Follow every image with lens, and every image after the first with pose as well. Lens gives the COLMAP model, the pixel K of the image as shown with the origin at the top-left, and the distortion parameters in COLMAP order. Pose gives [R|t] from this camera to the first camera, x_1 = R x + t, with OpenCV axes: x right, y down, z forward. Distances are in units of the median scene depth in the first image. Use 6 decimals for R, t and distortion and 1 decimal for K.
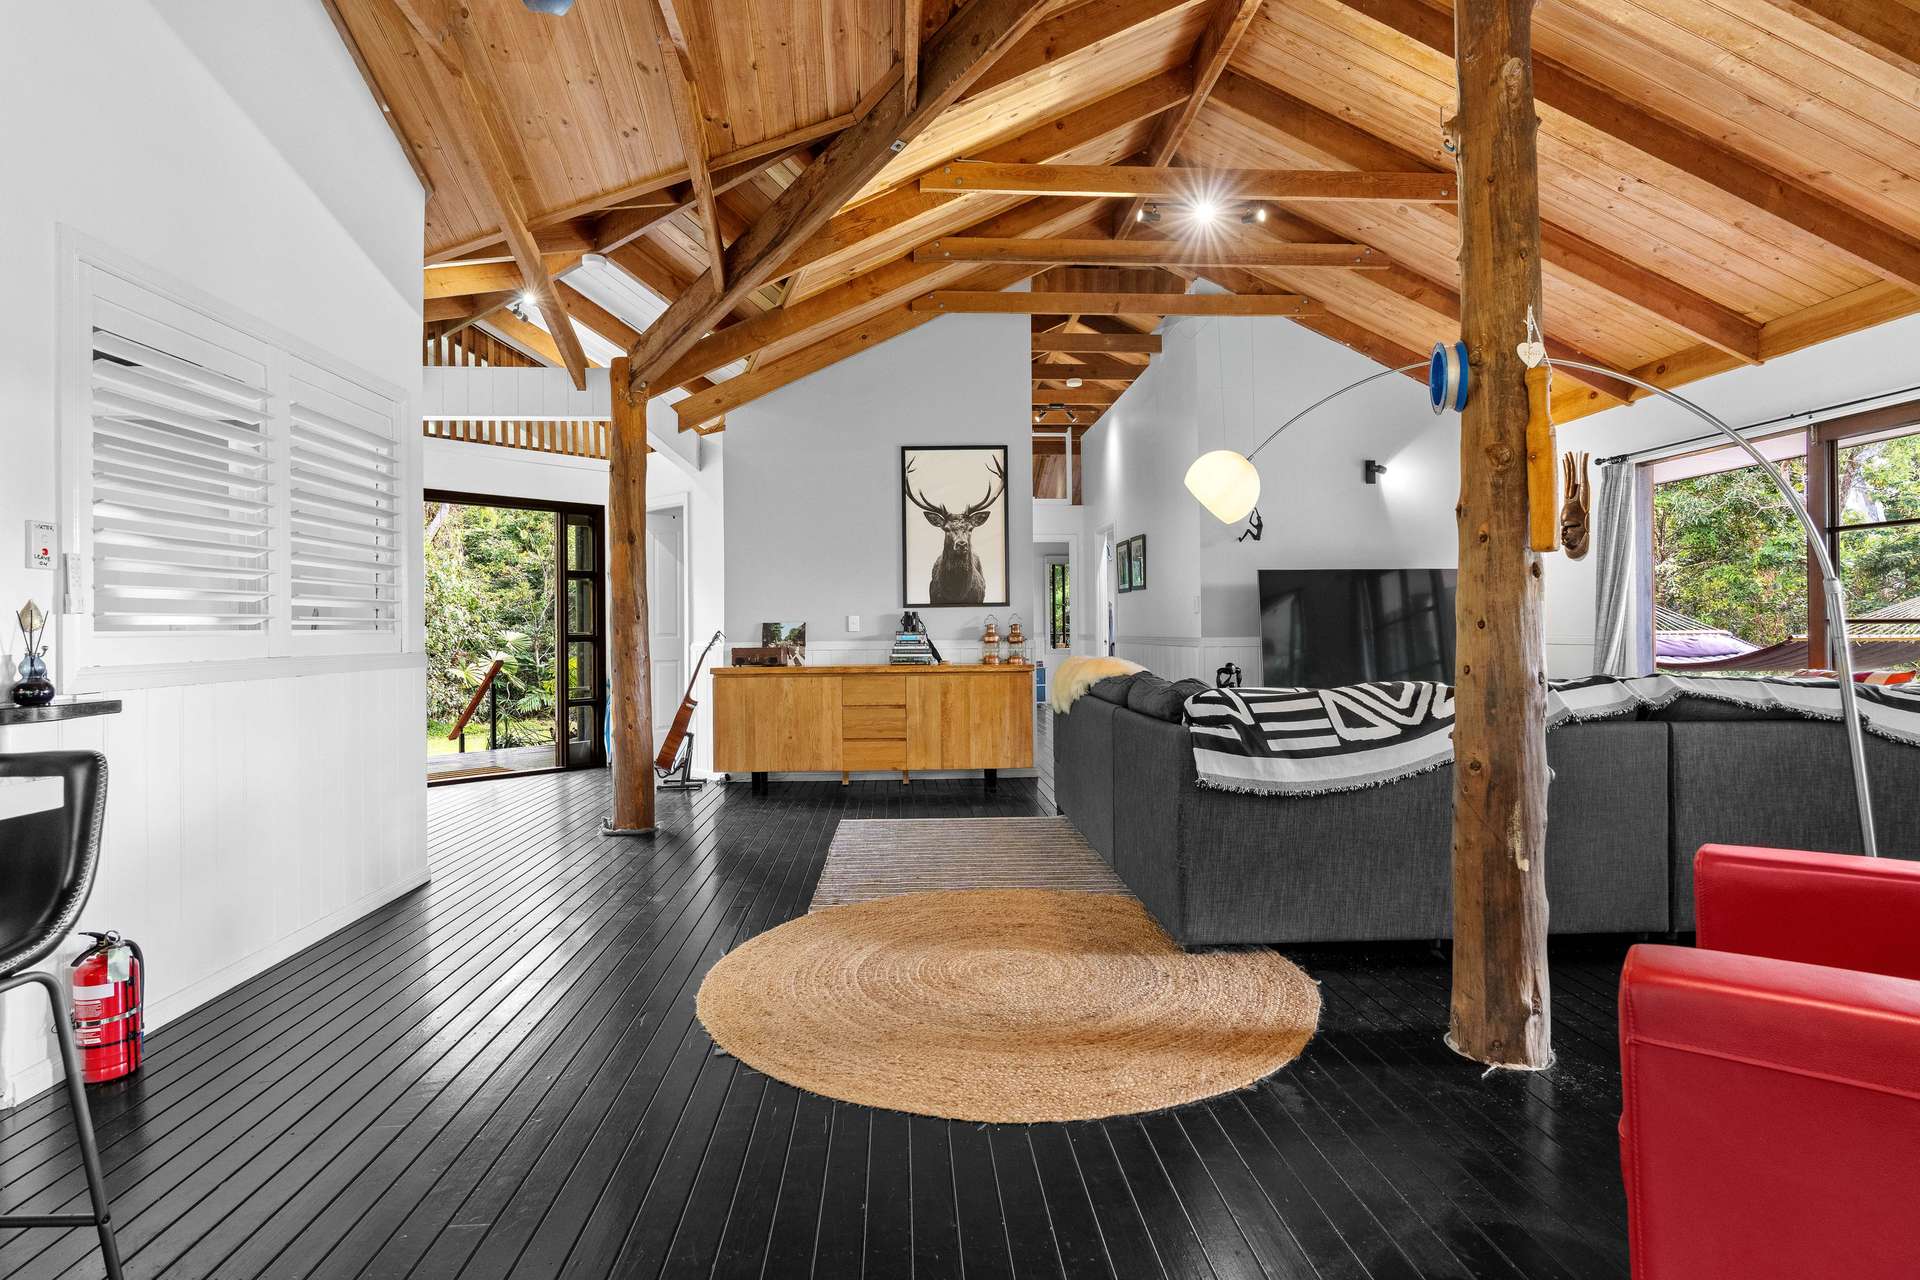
lens RADIAL K [[977.7, 0, 958.1], [0, 977.7, 636.0], [0, 0, 1]] dist [-0.004717, -0.000662]
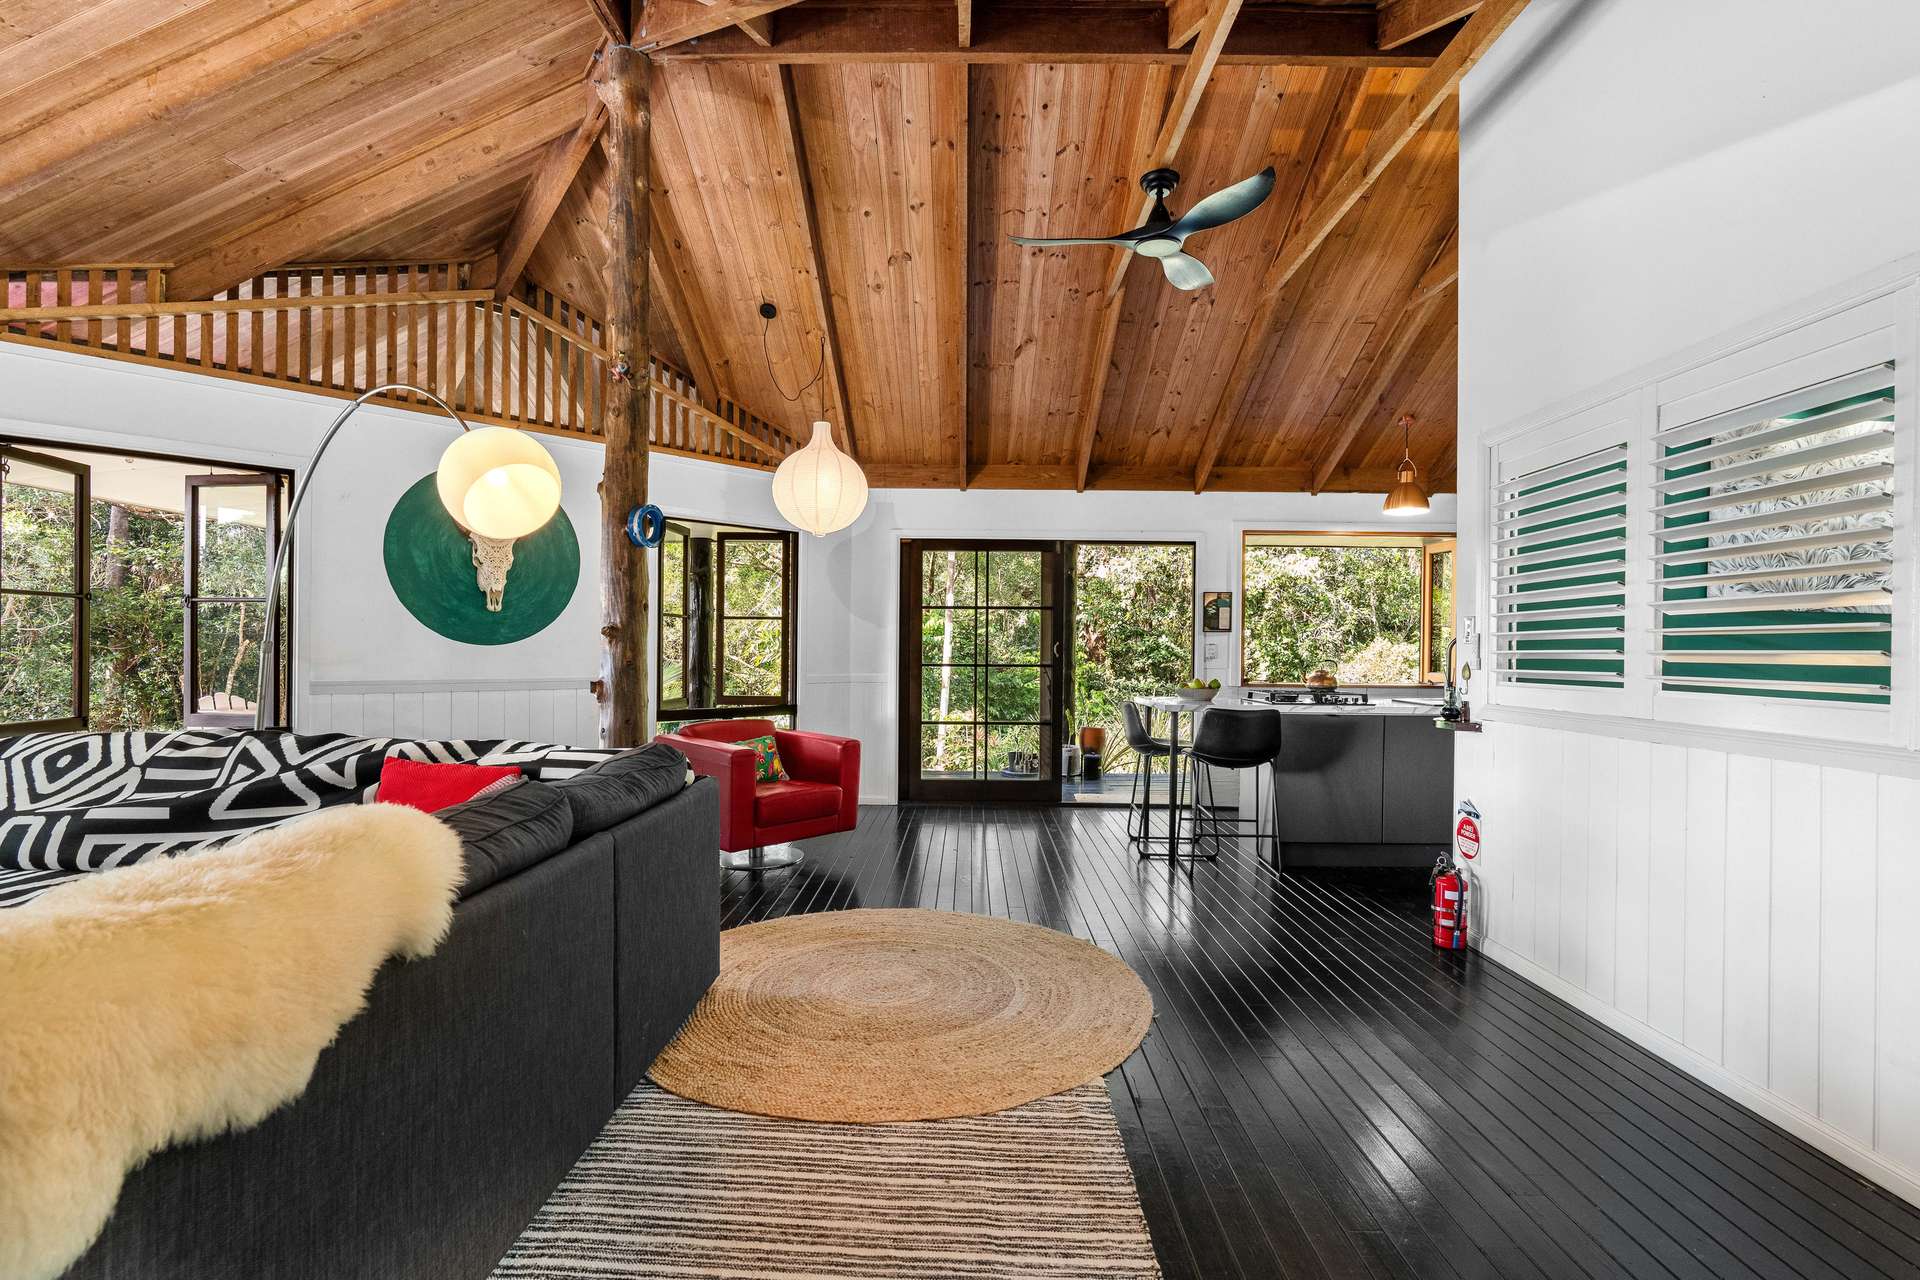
lens RADIAL K [[873.8, 0, 950.7], [0, 873.8, 649.5], [0, 0, 1]] dist [-0.008095, 0.002707]
pose [[-0.995978, -0.003152, 0.089540, -0.114507], [-0.003124, 0.999995, 0.000446, -0.043201], [-0.089541, 0.000165, -0.995983, 1.946575]]
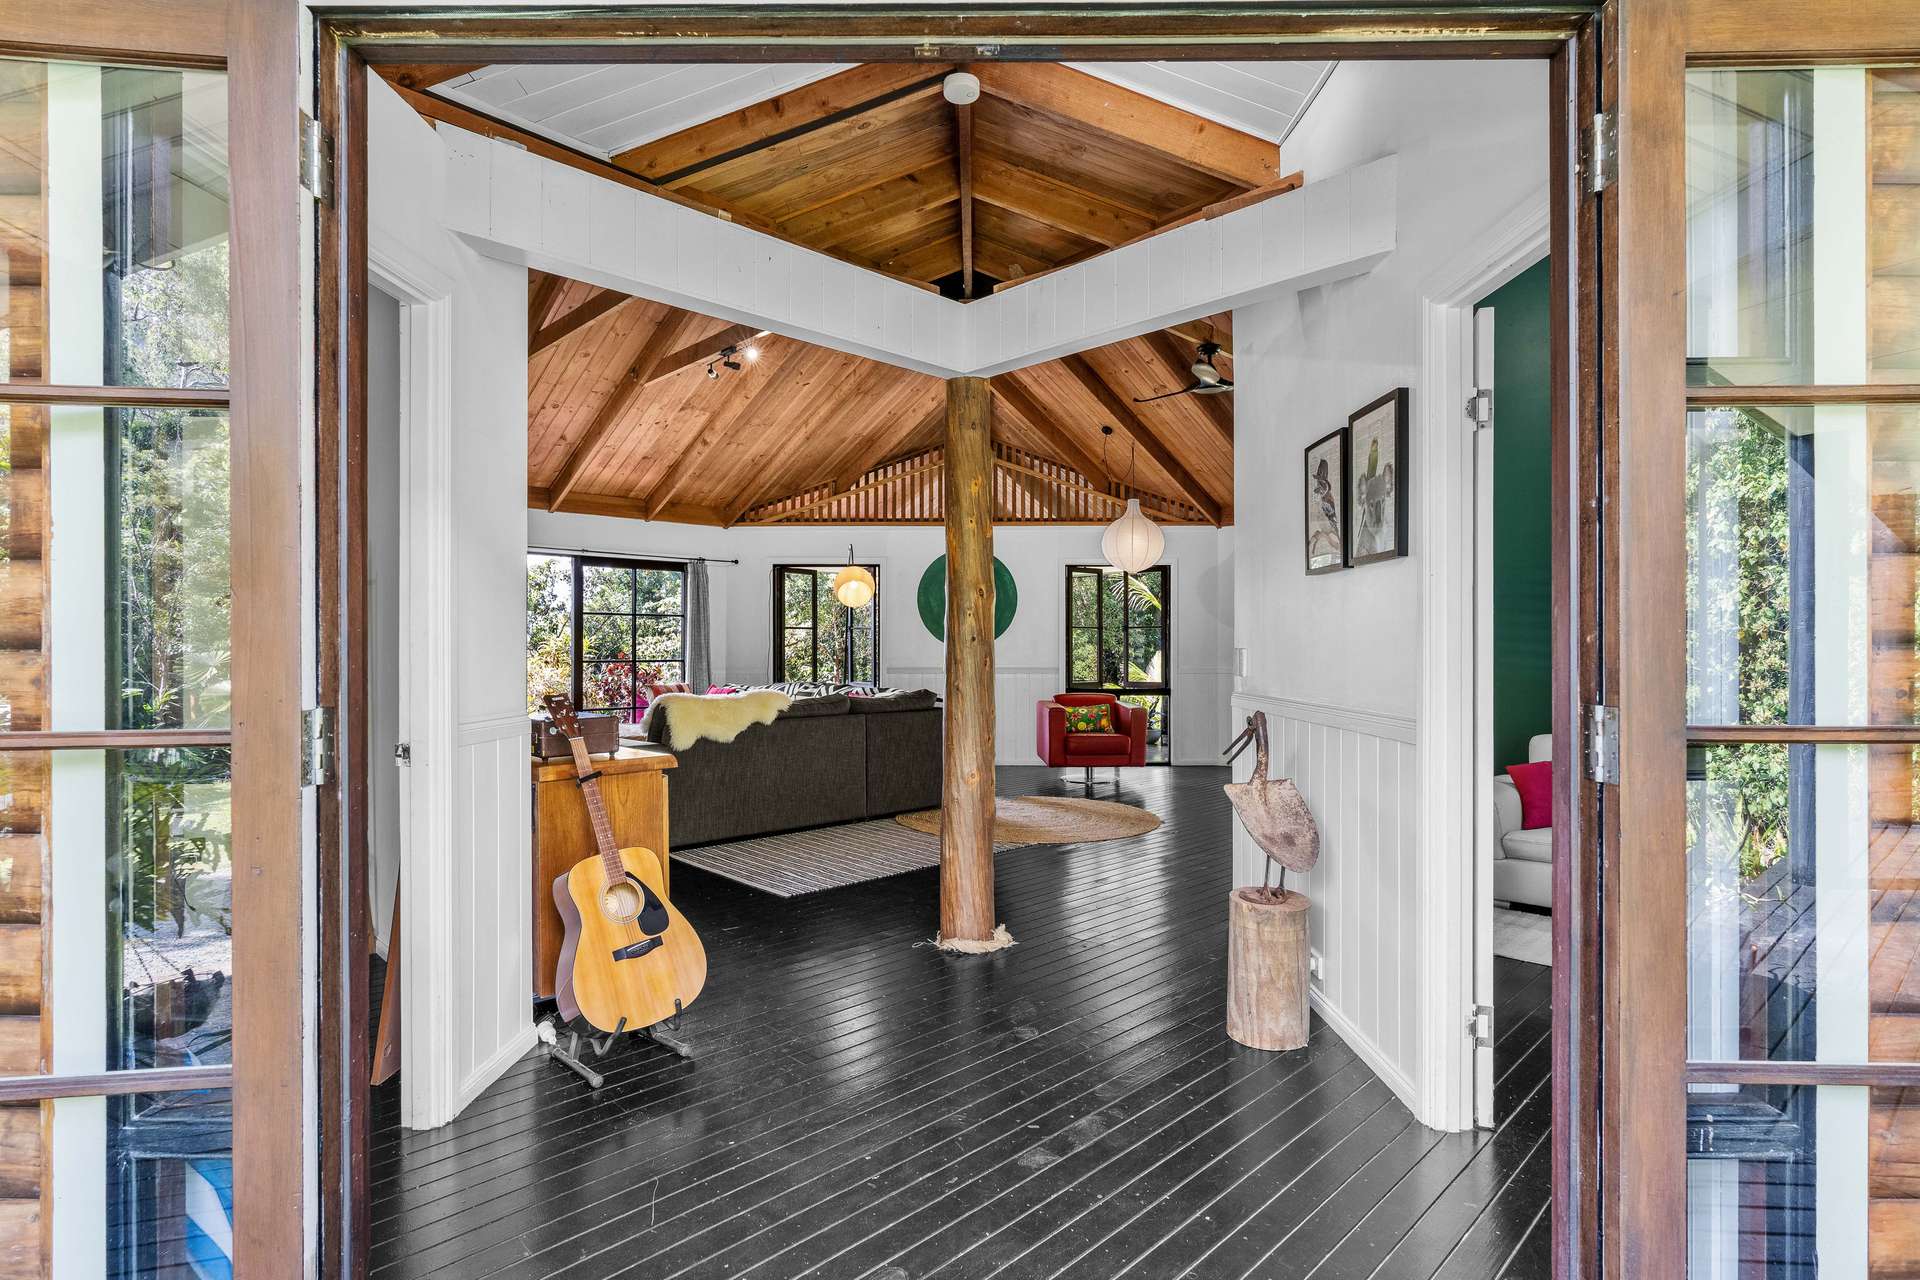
lens RADIAL K [[942.9, 0, 975.5], [0, 942.9, 646.0], [0, 0, 1]] dist [-0.001590, -0.000017]
pose [[-0.653281, 0.011584, 0.757027, -1.455447], [0.006245, 0.999931, -0.009911, -0.024575], [-0.757090, -0.001747, -0.653309, 2.431656]]
